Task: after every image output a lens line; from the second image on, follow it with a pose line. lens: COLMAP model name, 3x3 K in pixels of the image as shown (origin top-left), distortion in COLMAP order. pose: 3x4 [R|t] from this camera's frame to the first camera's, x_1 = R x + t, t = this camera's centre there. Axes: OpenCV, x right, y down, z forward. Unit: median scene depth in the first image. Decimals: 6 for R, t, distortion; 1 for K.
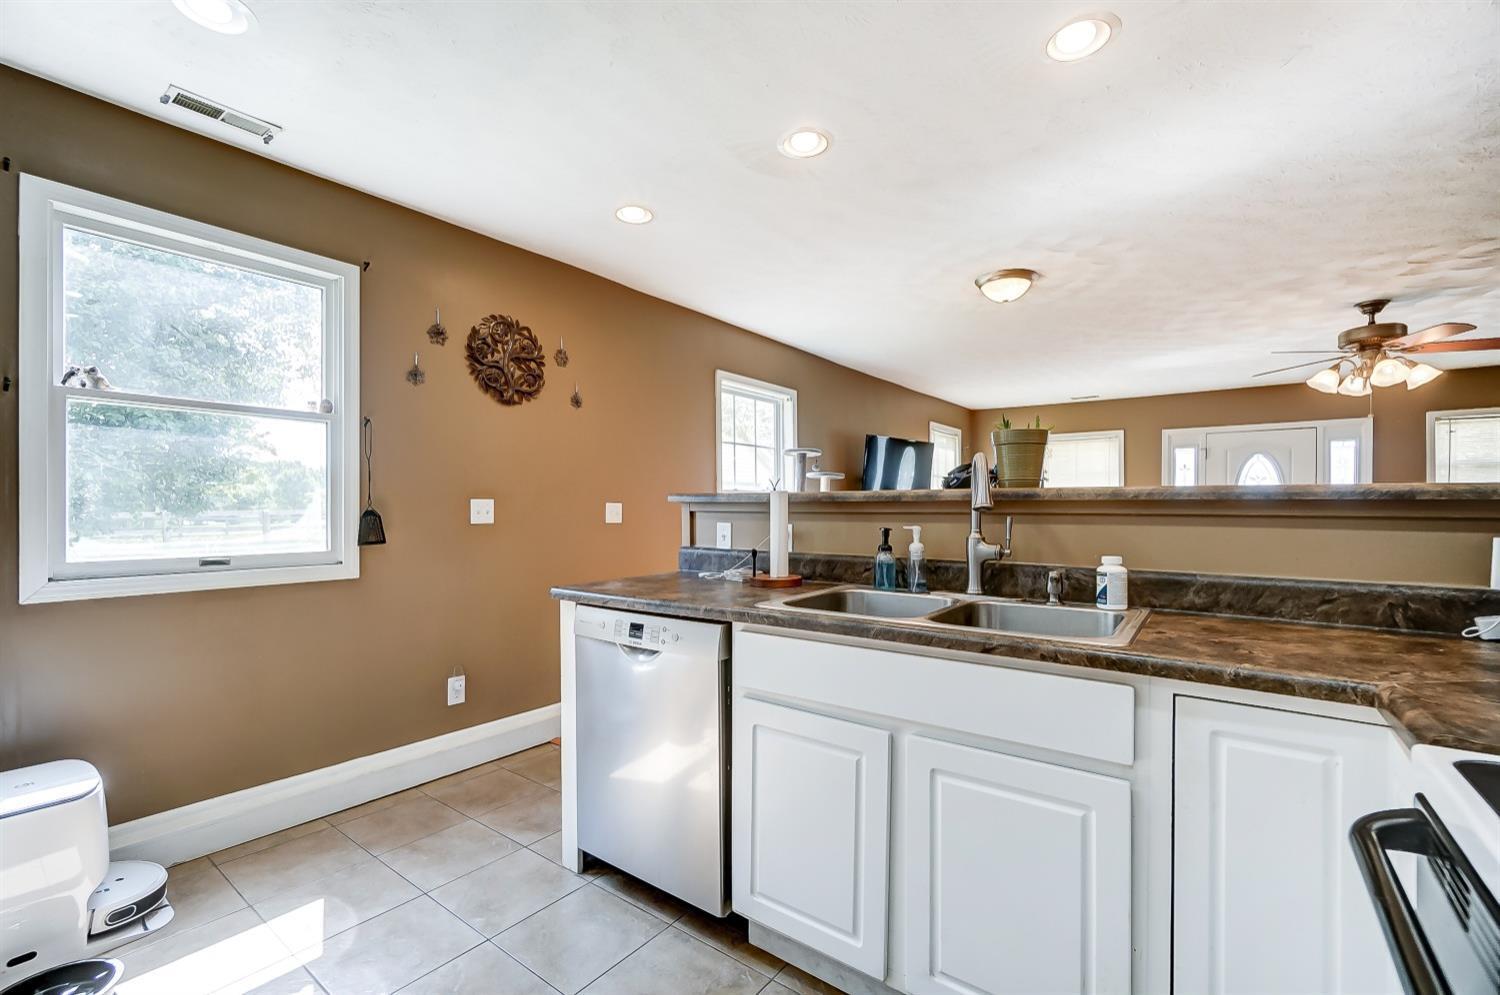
lens RADIAL K [[644.2, 0, 746.5], [0, 644.2, 504.5], [0, 0, 1]] dist [0.001886, 0.000527]
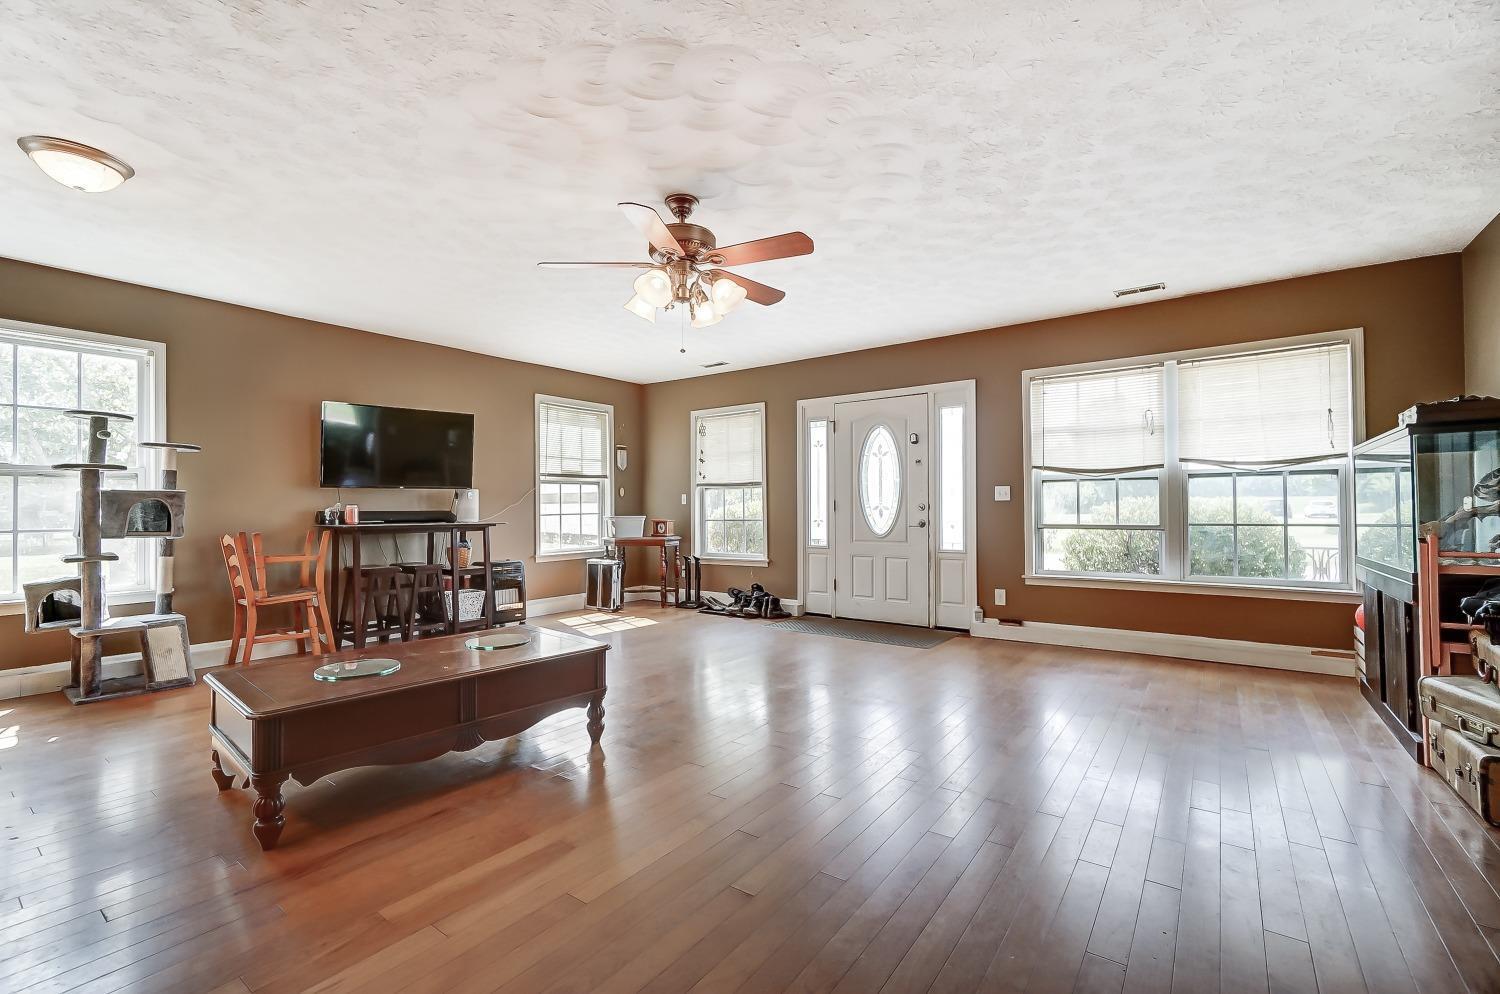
lens RADIAL K [[644.2, 0, 746.5], [0, 644.2, 504.0], [0, 0, 1]] dist [0.001886, 0.000527]
pose [[0.999582, -0.011411, 0.026559, 1.007848], [0.011457, 0.999933, -0.001595, 0.043264], [-0.026539, 0.001899, 0.999646, 0.247231]]
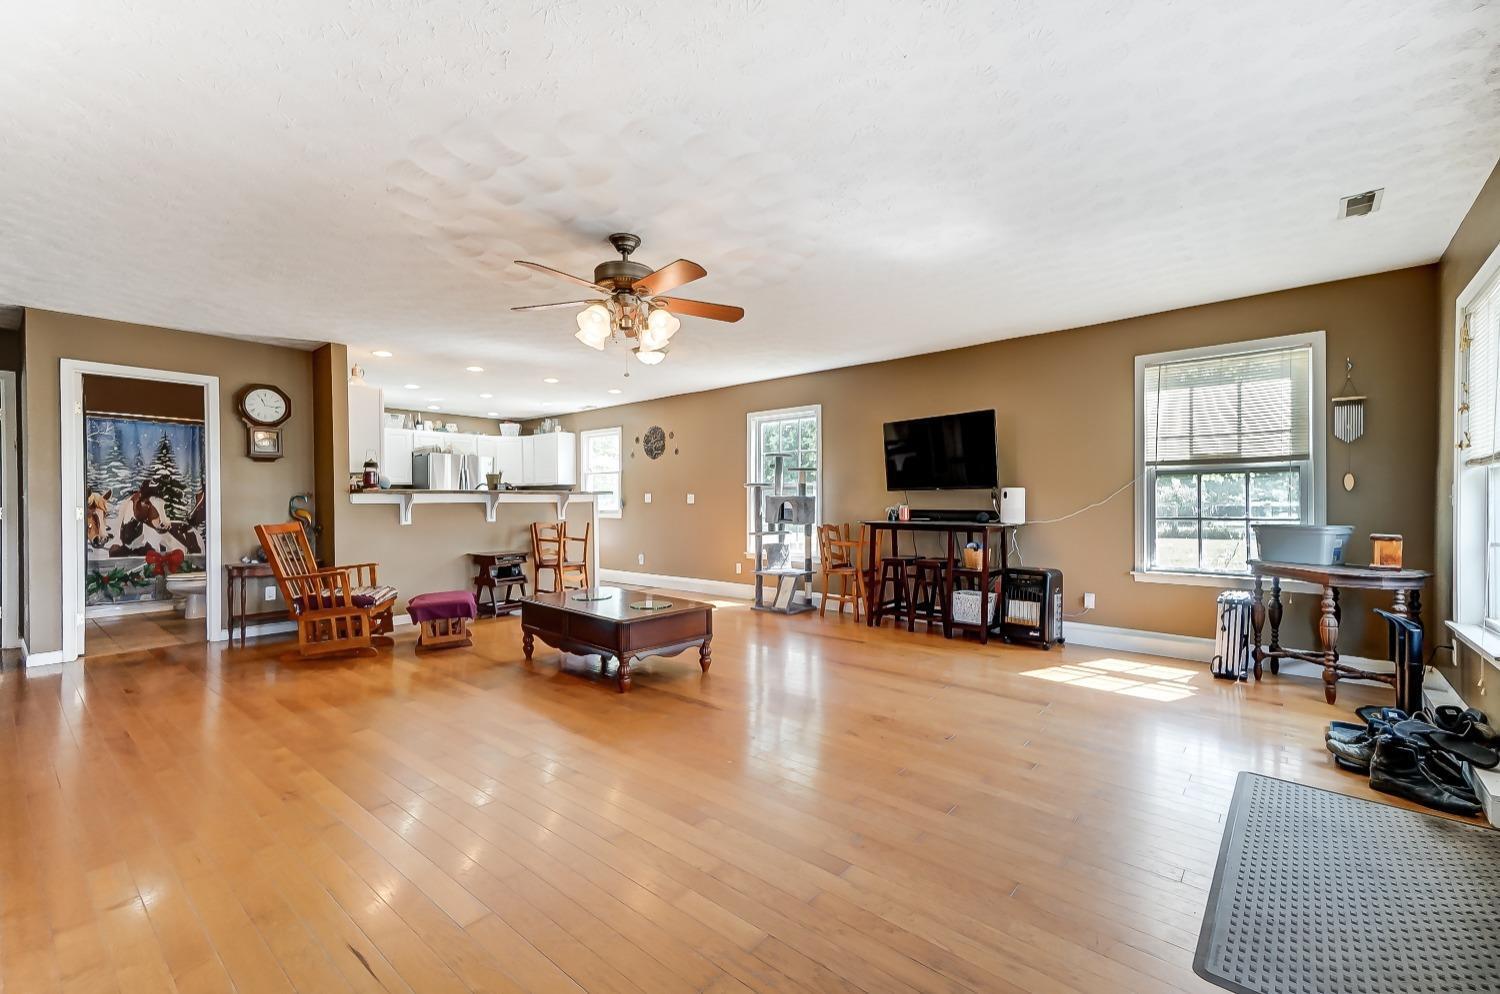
lens RADIAL K [[644.2, 0, 746.5], [0, 644.2, 504.0], [0, 0, 1]] dist [0.001886, 0.000527]
pose [[-0.060512, -0.002697, -0.998164, 1.774426], [0.006920, 0.999971, -0.003121, 0.034713], [0.998143, -0.007096, -0.060492, 1.195905]]
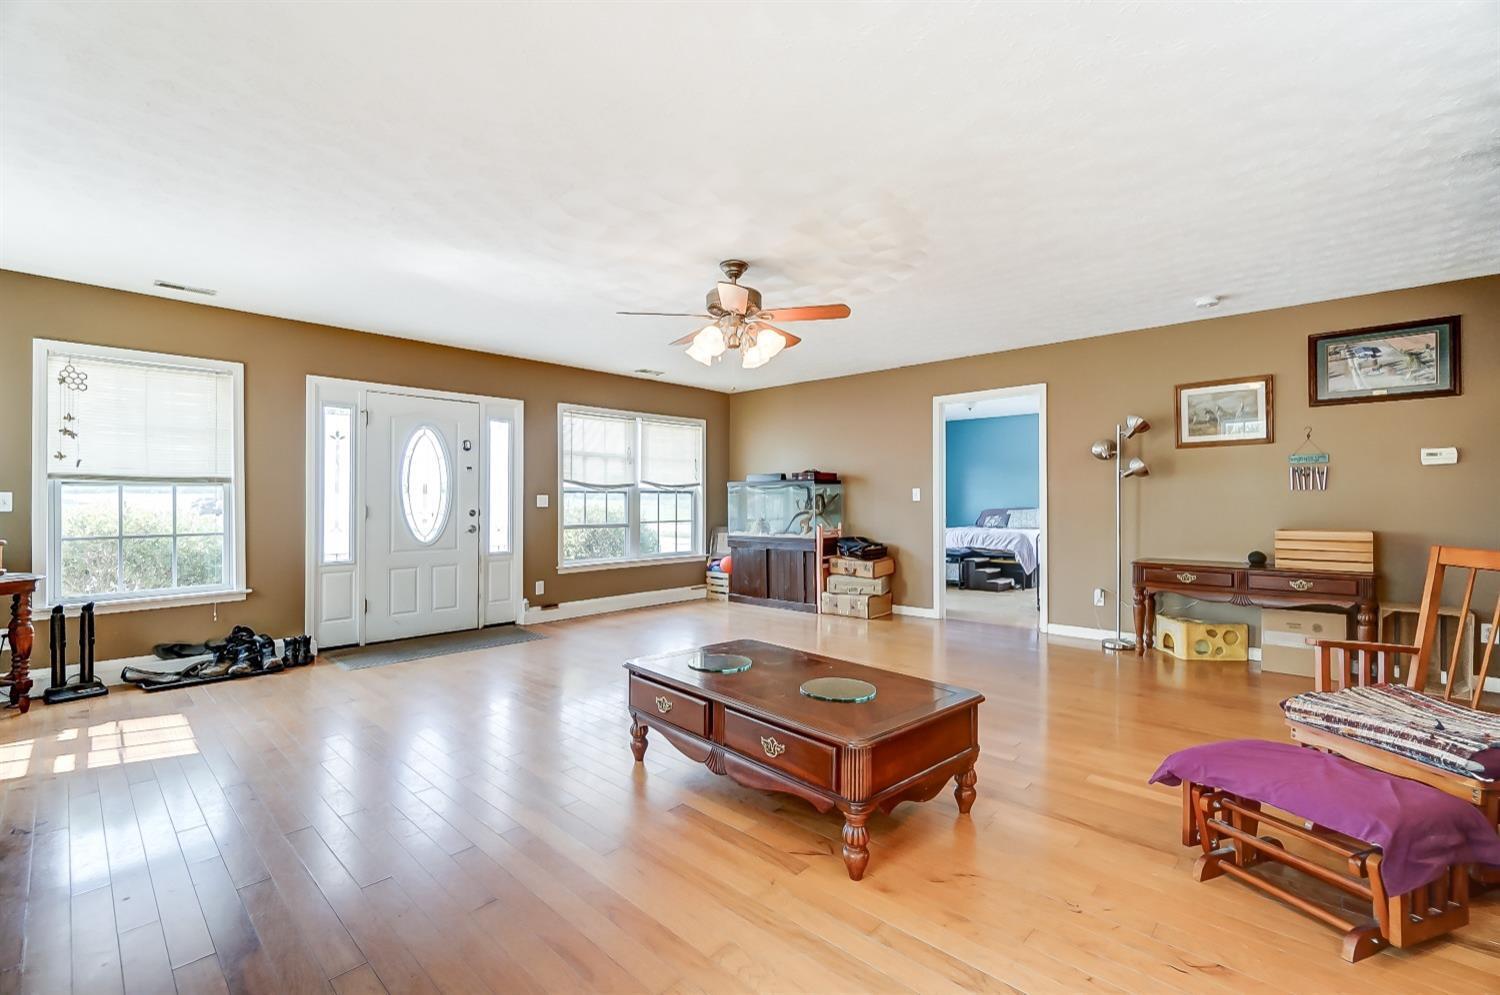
lens RADIAL K [[644.2, 0, 746.5], [0, 644.2, 504.5], [0, 0, 1]] dist [0.001886, 0.000527]
pose [[0.104595, -0.010163, 0.994463, 0.059643], [-0.002990, 0.999940, 0.010533, 0.016498], [-0.994510, -0.004075, 0.104559, 0.879527]]
